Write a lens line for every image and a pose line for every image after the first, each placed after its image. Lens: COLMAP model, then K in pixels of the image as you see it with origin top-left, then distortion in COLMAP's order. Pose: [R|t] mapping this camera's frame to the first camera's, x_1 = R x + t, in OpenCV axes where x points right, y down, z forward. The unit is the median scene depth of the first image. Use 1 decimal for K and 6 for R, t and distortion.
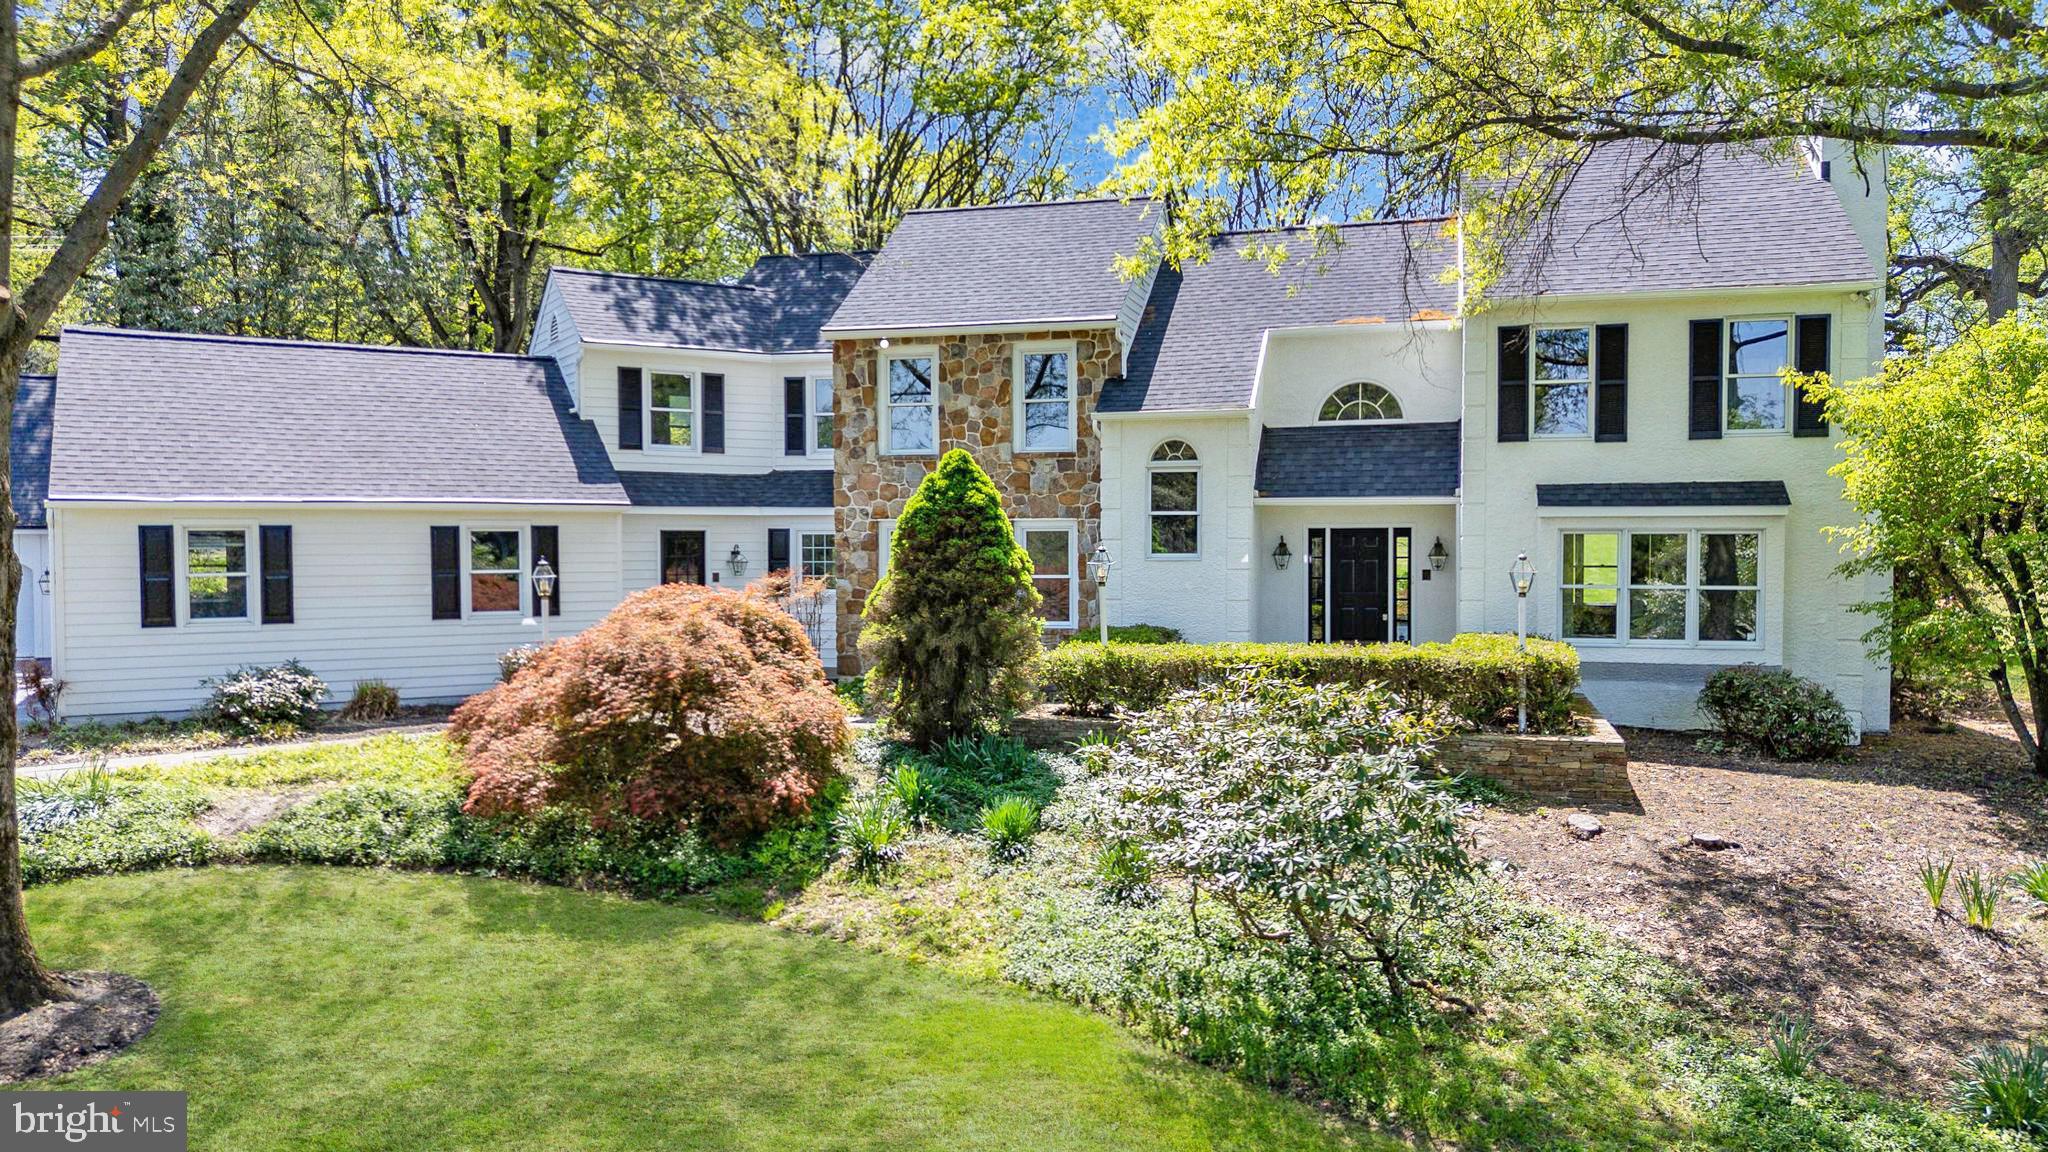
lens RADIAL K [[1428.2, 0, 1013.9], [0, 1428.2, 593.2], [0, 0, 1]] dist [0.098595, -0.067428]
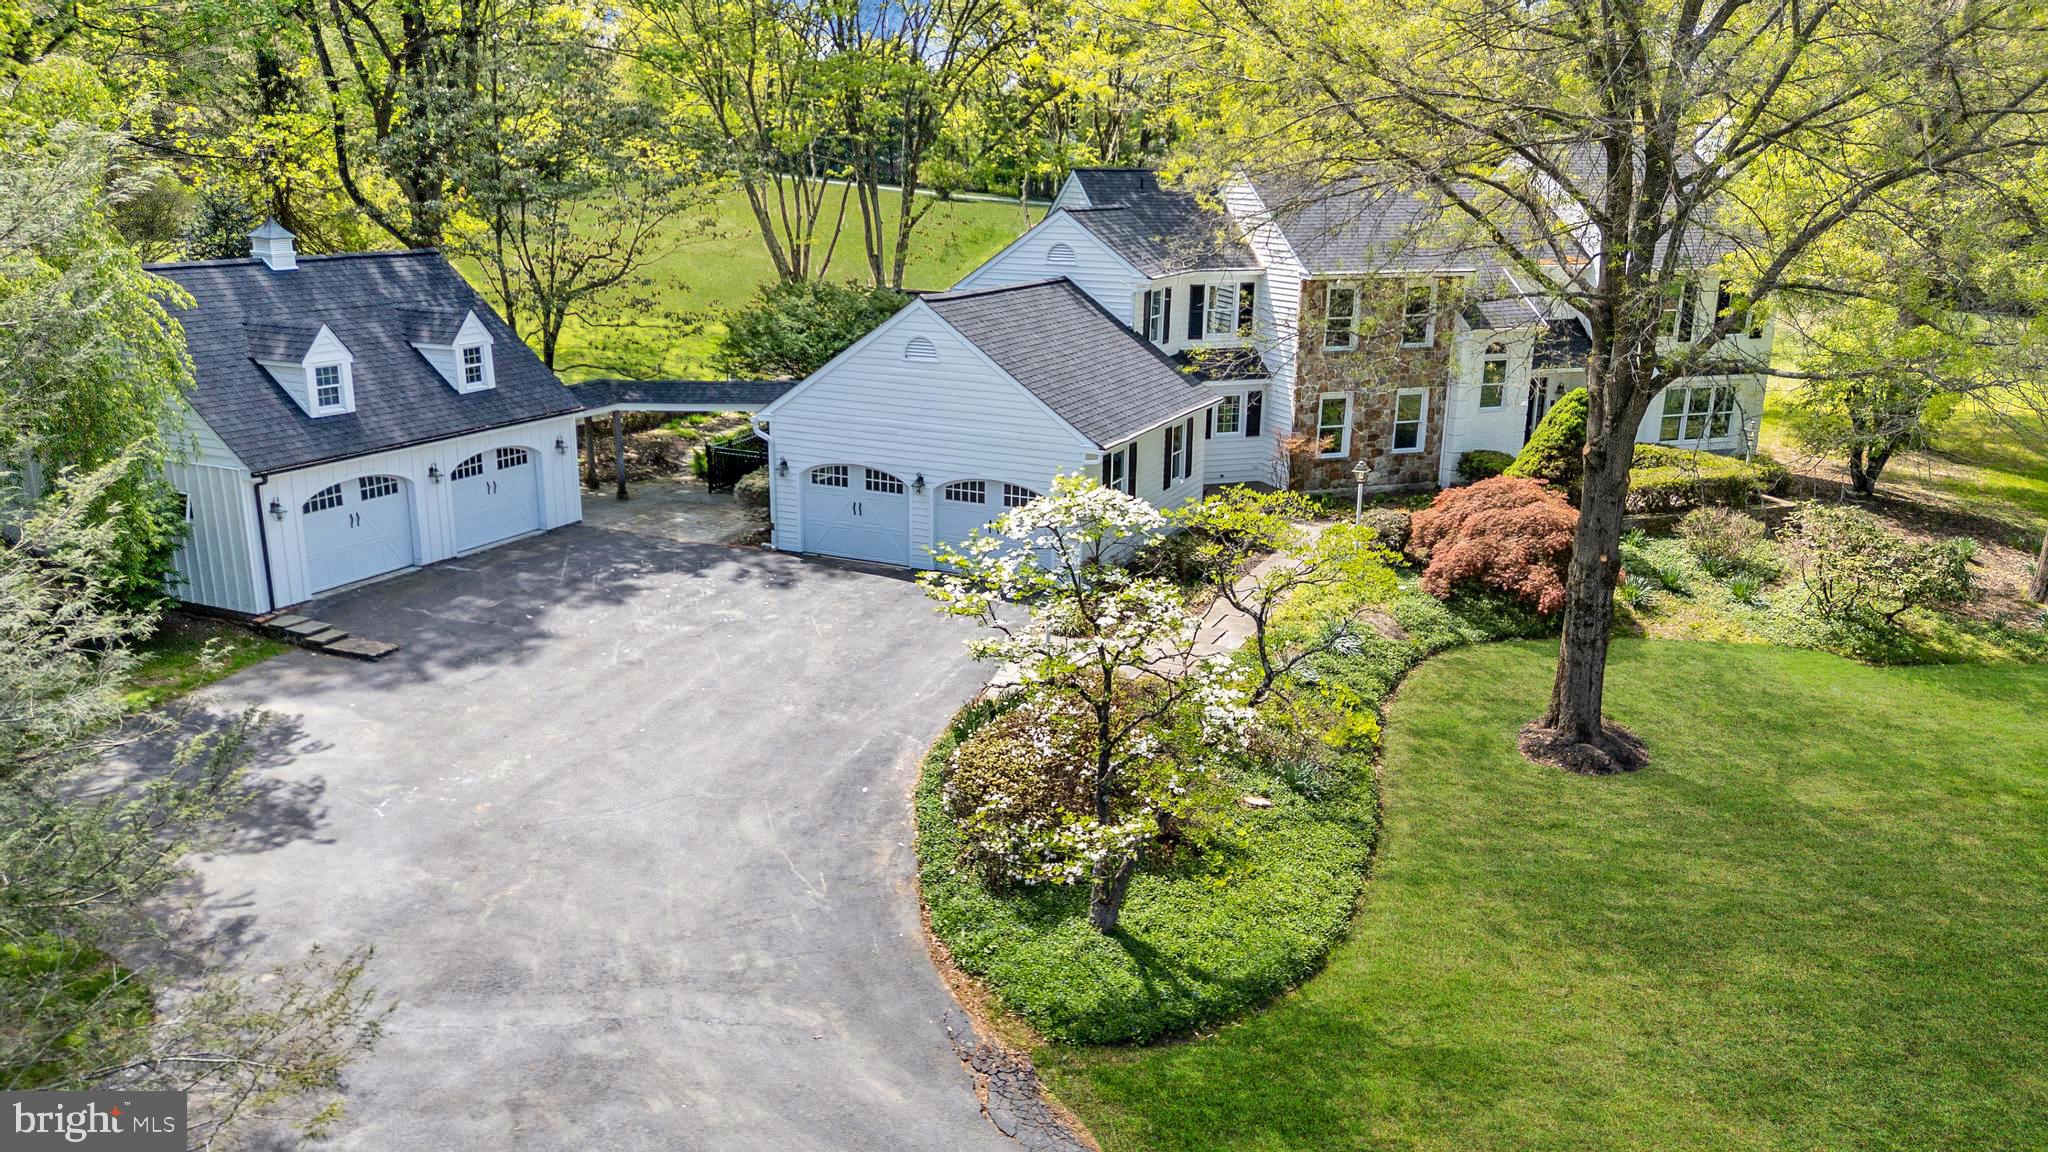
lens RADIAL K [[1501.6, 0, 1024.0], [0, 1501.6, 576.0], [0, 0, 1]] dist [0.075137, 0.000626]
pose [[0.803005, -0.142130, 0.578776, -1.544751], [0.011695, 0.974717, 0.223135, -0.262241], [-0.595857, -0.172409, 0.784366, -0.168328]]
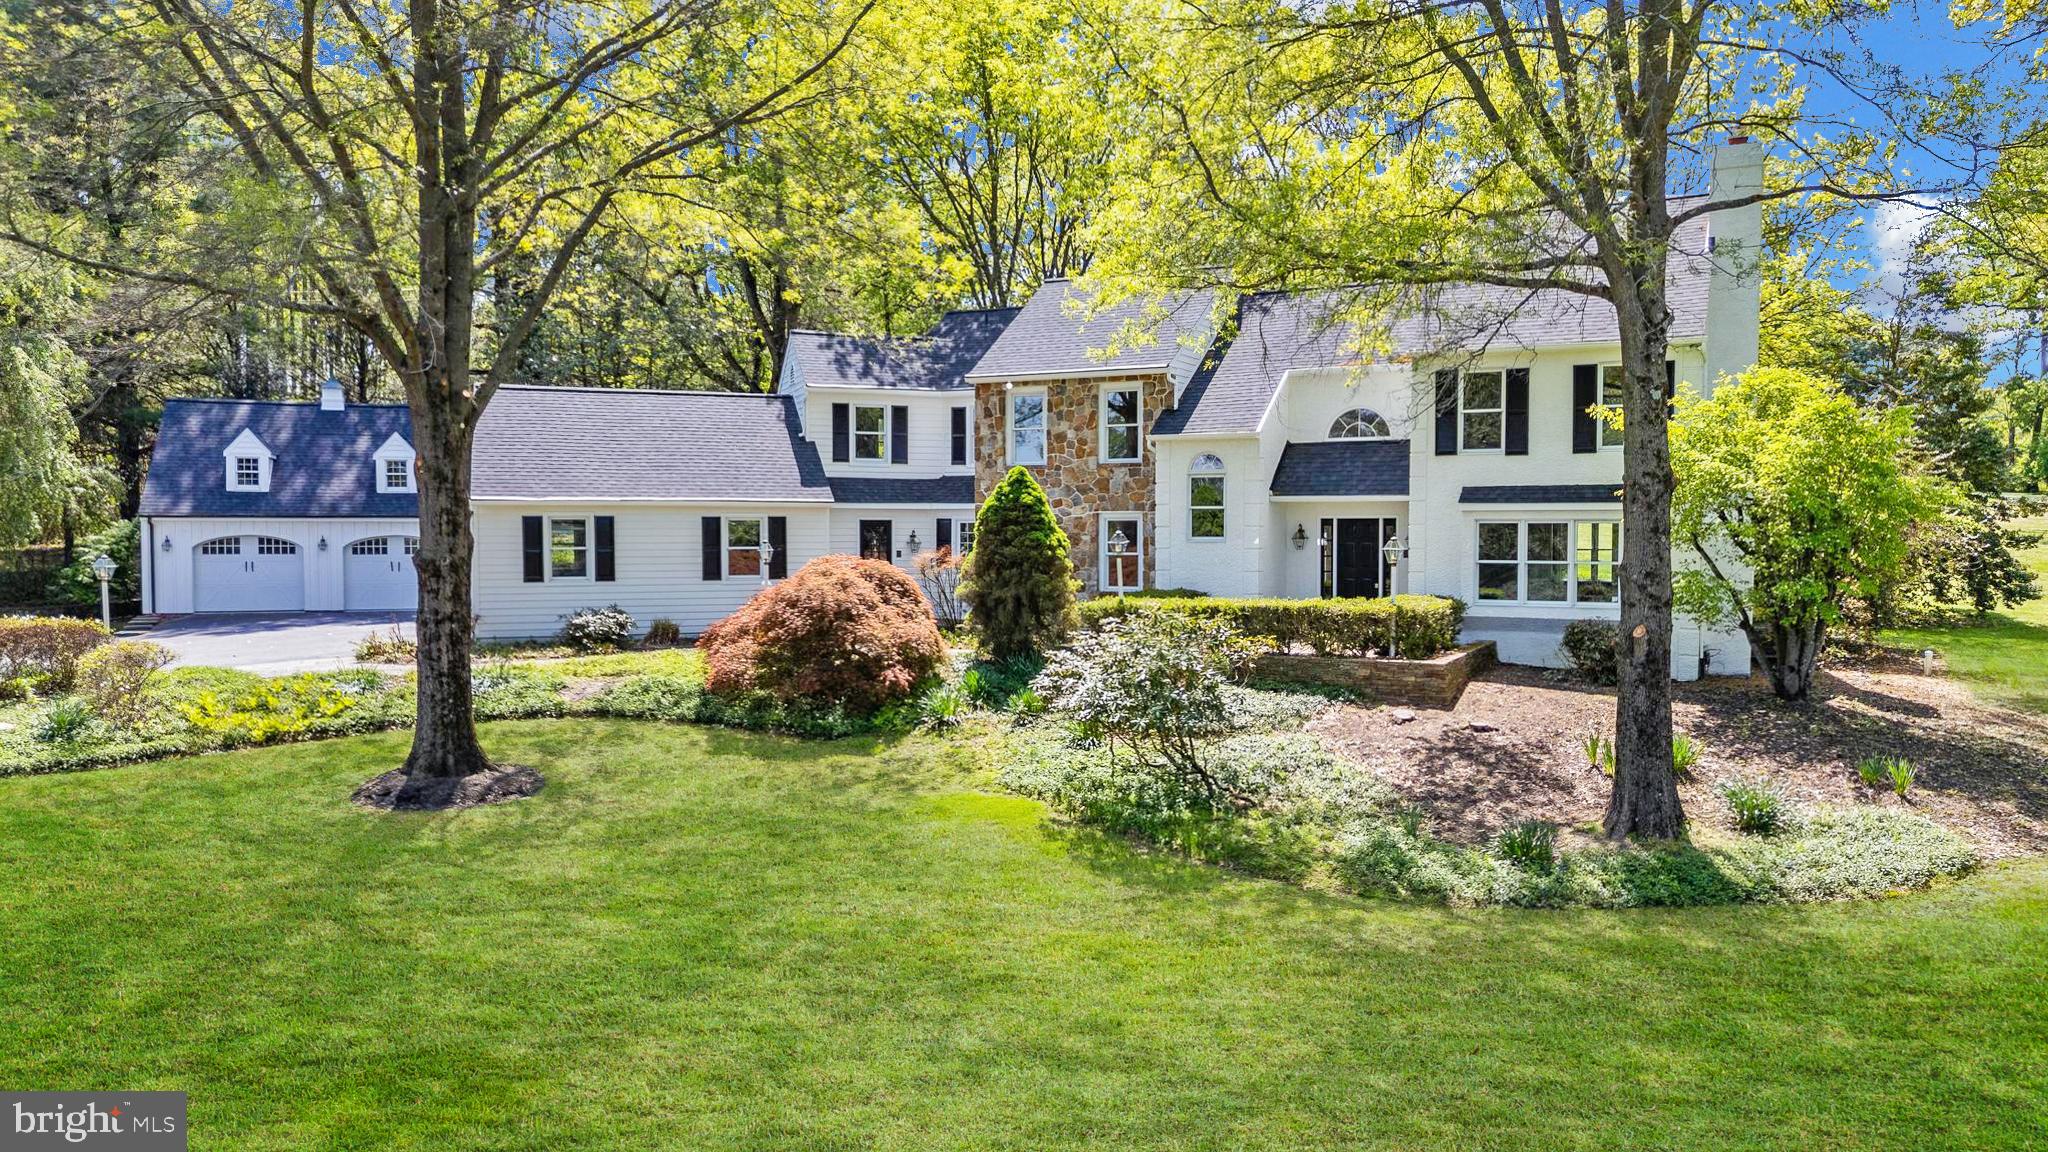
lens RADIAL K [[1423.9, 0, 1024.0], [0, 1423.9, 576.0], [0, 0, 1]] dist [0.181171, 0.000091]
pose [[0.982220, 0.008598, -0.187534, 0.208369], [-0.009319, 0.999952, -0.002965, 0.016269], [0.187500, 0.004660, 0.982254, -0.402062]]
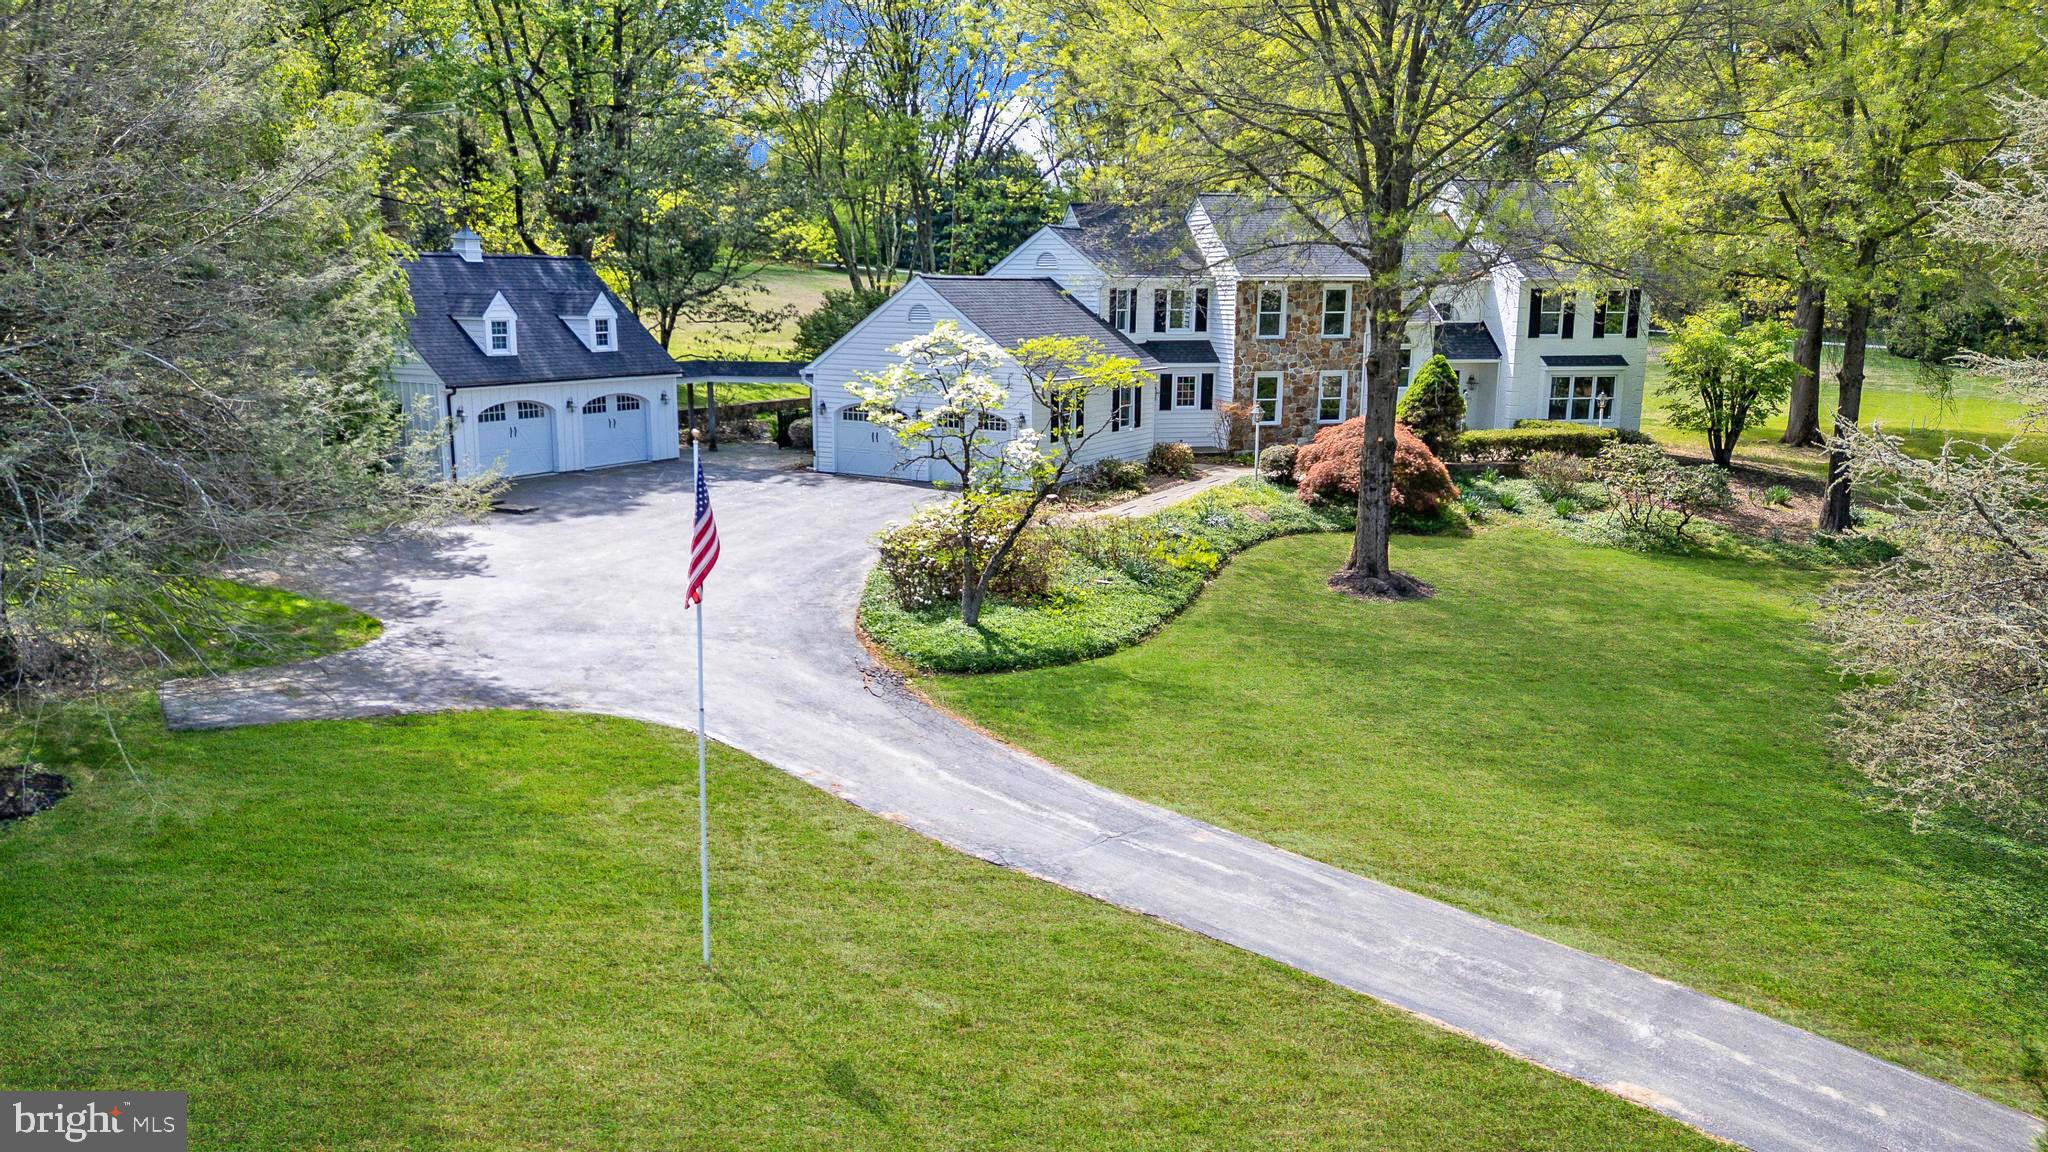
lens RADIAL K [[1489.8, 0, 1019.0], [0, 1489.8, 566.4], [0, 0, 1]] dist [0.110380, -0.000473]
pose [[0.855951, -0.084685, 0.510076, -1.676111], [0.011229, 0.989308, 0.145405, -0.102597], [-0.516936, -0.118732, 0.847750, -0.725259]]
